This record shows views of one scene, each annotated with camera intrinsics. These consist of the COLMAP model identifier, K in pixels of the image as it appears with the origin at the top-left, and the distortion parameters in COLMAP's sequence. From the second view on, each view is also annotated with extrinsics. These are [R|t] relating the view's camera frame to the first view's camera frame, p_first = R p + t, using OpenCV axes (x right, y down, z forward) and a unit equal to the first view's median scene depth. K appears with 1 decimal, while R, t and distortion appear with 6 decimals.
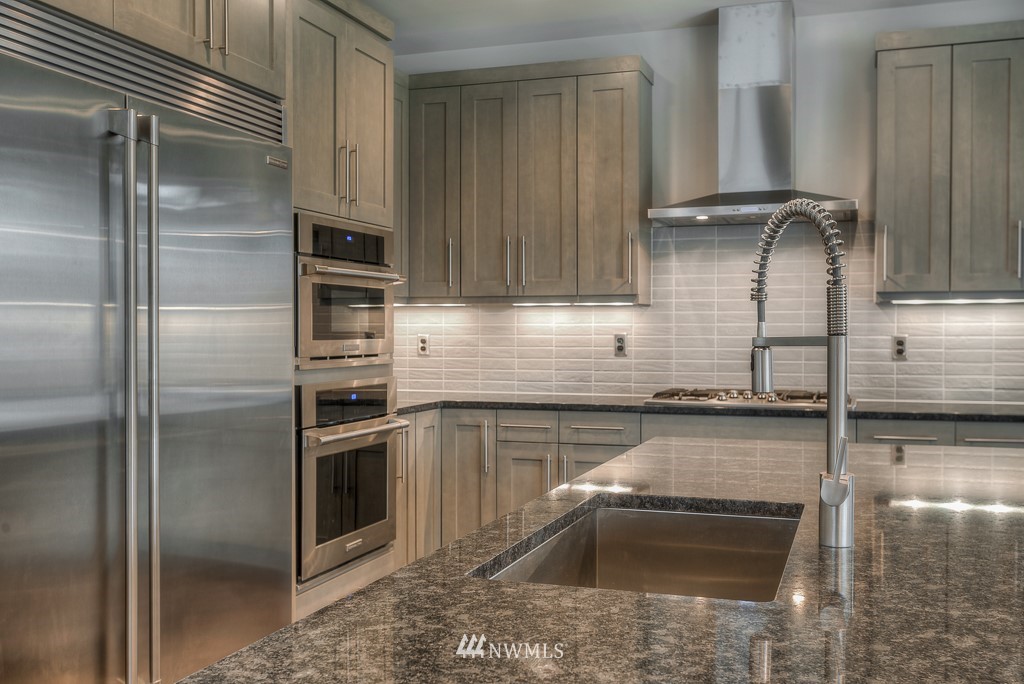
lens RADIAL K [[1015.5, 0, 519.3], [0, 1015.5, 350.3], [0, 0, 1]] dist [0.010751, 0.000000]
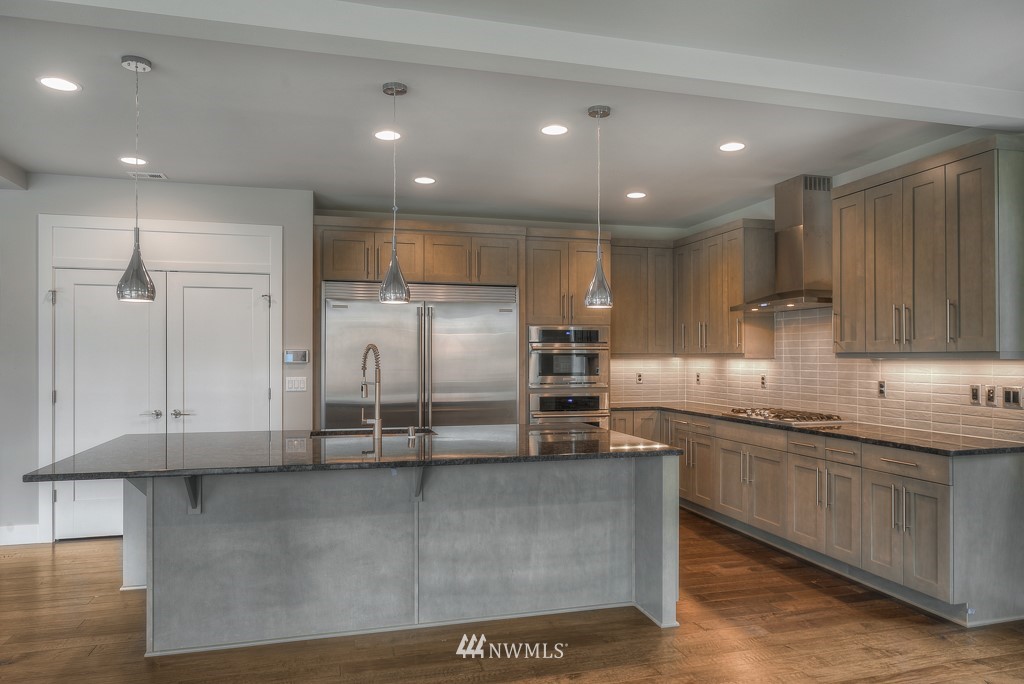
lens RADIAL K [[684.2, 0, 519.4], [0, 684.2, 352.6], [0, 0, 1]] dist [-0.010199, 0.003753]
pose [[0.562485, -0.004252, -0.826797, 0.905036], [-0.015549, 0.999756, -0.015720, -0.031927], [0.826661, 0.021698, 0.562281, 0.008475]]
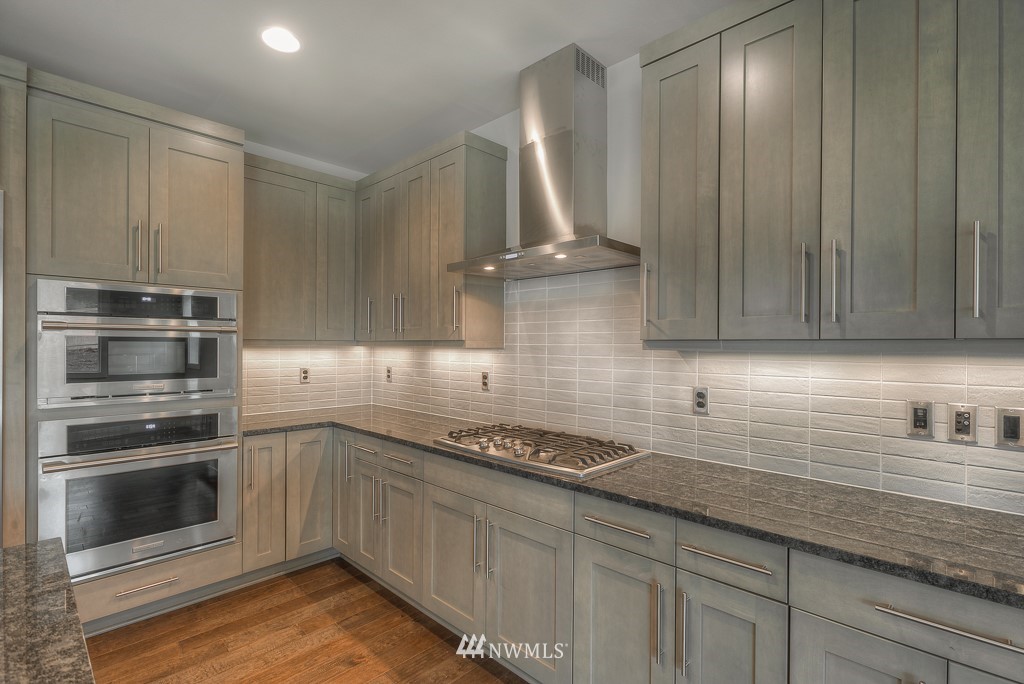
lens RADIAL K [[481.2, 0, 515.1], [0, 481.2, 348.1], [0, 0, 1]] dist [-0.004952, 0.000780]
pose [[0.902818, 0.007918, -0.429950, 0.412090], [-0.014232, 0.999833, -0.011470, -0.041824], [0.429787, 0.016474, 0.902780, 0.551604]]
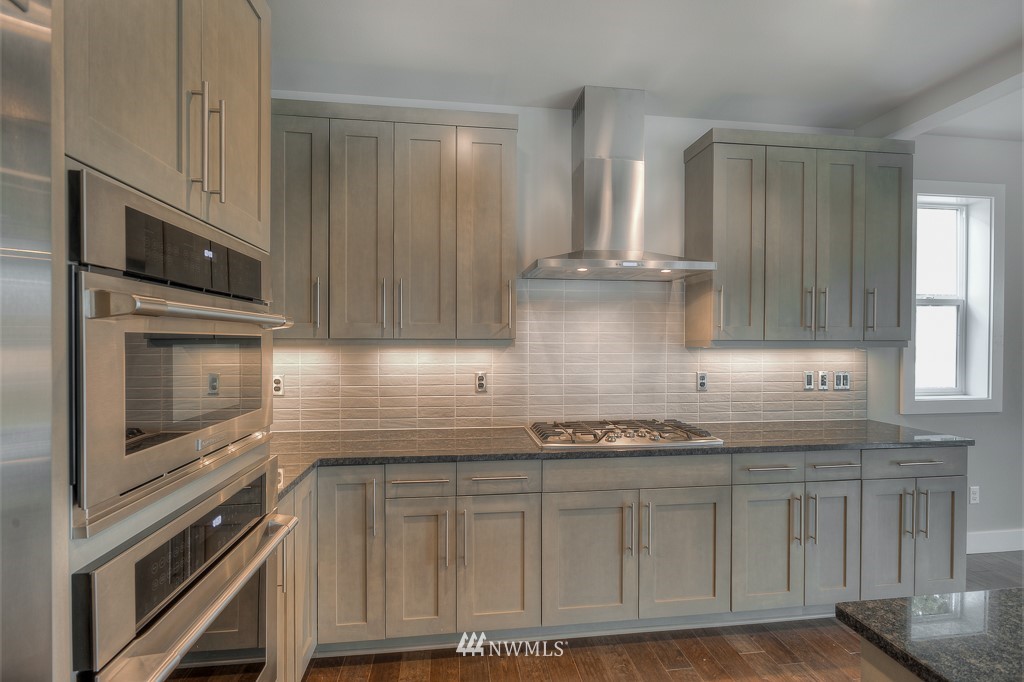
lens RADIAL K [[481.2, 0, 515.8], [0, 481.2, 347.0], [0, 0, 1]] dist [-0.004952, 0.000780]
pose [[0.897984, -0.002610, 0.440021, -0.107997], [0.006050, 0.999961, -0.006414, -0.044532], [-0.439987, 0.008422, 0.897965, 0.559830]]
